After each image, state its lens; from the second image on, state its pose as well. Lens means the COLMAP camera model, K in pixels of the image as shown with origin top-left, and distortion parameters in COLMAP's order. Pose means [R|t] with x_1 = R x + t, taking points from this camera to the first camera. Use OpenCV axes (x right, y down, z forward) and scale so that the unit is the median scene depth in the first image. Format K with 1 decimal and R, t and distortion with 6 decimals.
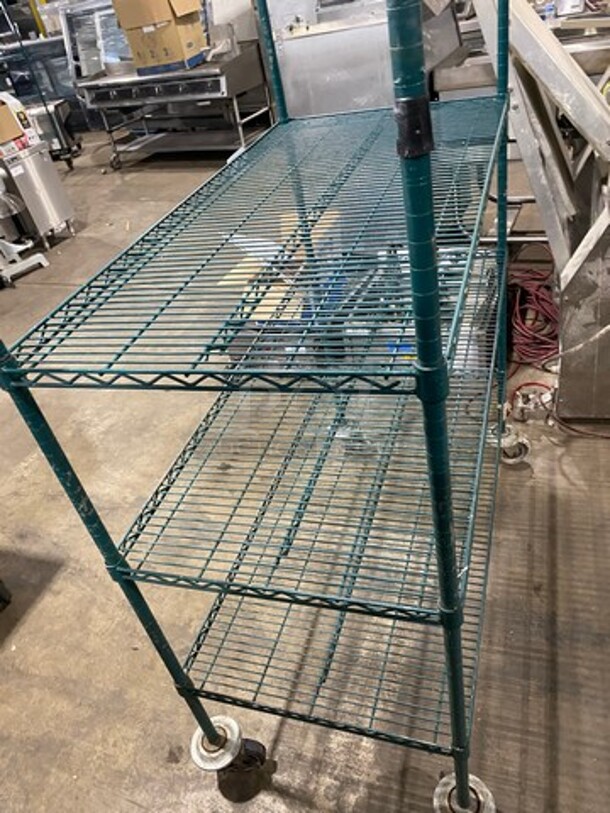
lens RADIAL K [[613.2, 0, 309.2], [0, 613.2, 401.1], [0, 0, 1]] dist [0.011465, 0.004829]
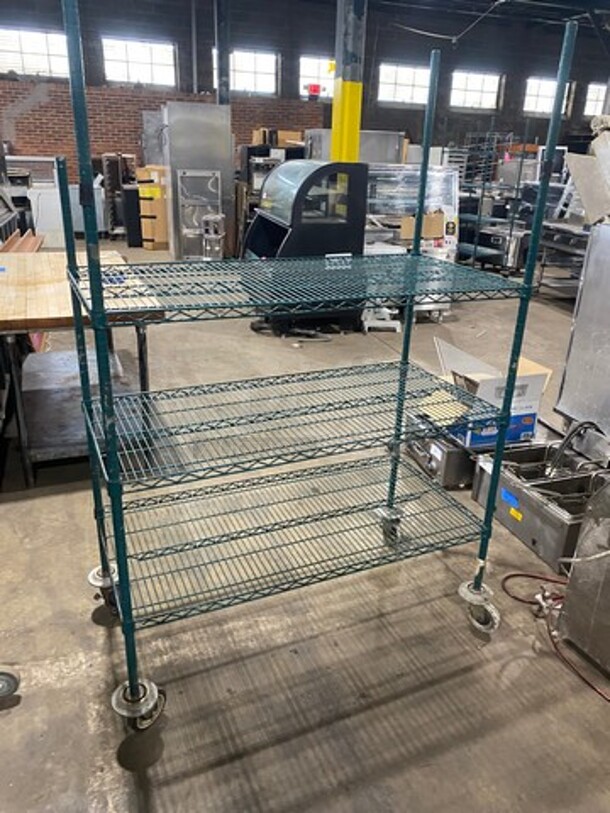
lens RADIAL K [[613.2, 0, 311.2], [0, 613.2, 405.7], [0, 0, 1]] dist [0.011465, 0.004829]
pose [[0.648603, 0.460603, -0.605936, 0.856979], [-0.562282, 0.826524, 0.026410, -0.101453], [0.512985, 0.323577, 0.795075, -0.061427]]
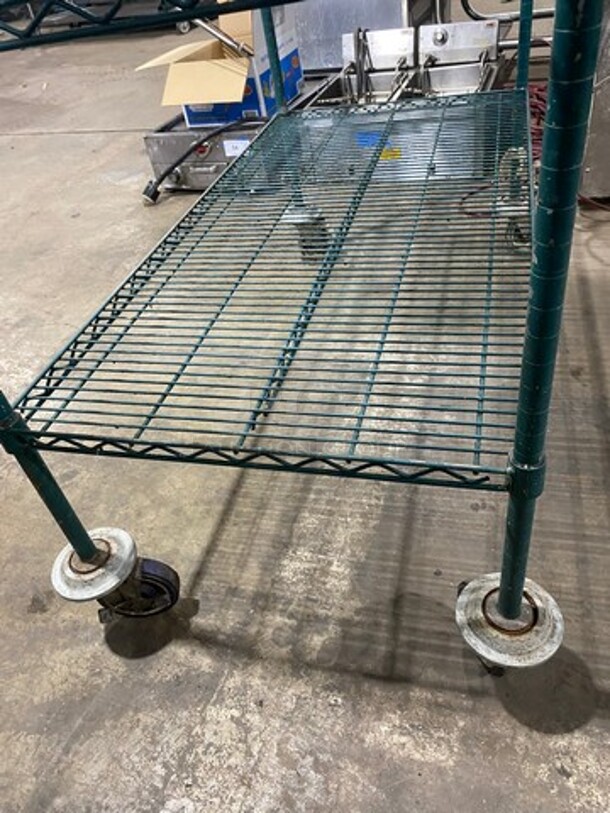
lens RADIAL K [[613.2, 0, 308.4], [0, 613.2, 402.6], [0, 0, 1]] dist [0.011465, 0.004829]
pose [[0.997925, -0.013735, 0.062902, 0.023996], [0.009939, 0.998132, 0.060281, 0.348425], [-0.063612, -0.059530, 0.996198, 0.374695]]
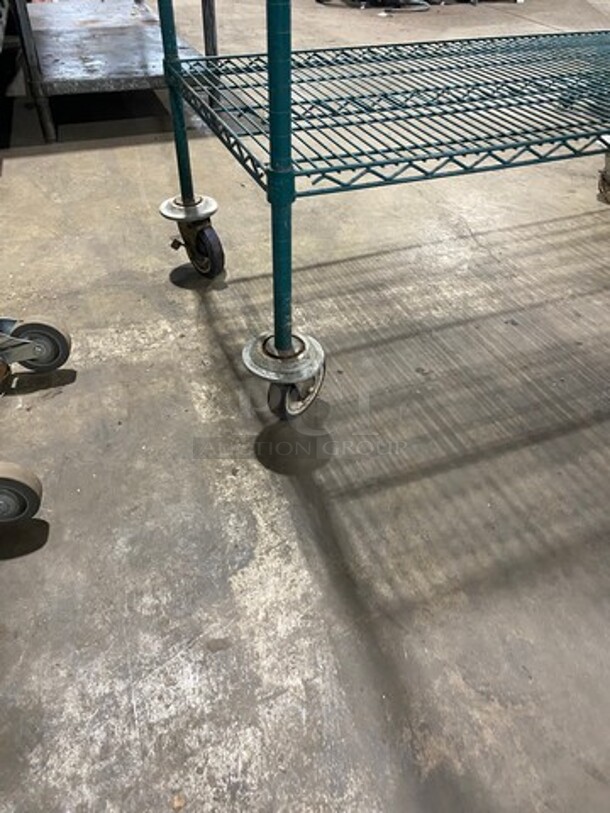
lens RADIAL K [[613.2, 0, 303.7], [0, 613.2, 406.8], [0, 0, 1]] dist [0.011465, 0.004829]
pose [[0.618073, 0.637225, -0.460358, 0.534325], [-0.555753, 0.768365, 0.317417, 0.386295], [0.555989, 0.059659, 0.829046, 0.353892]]
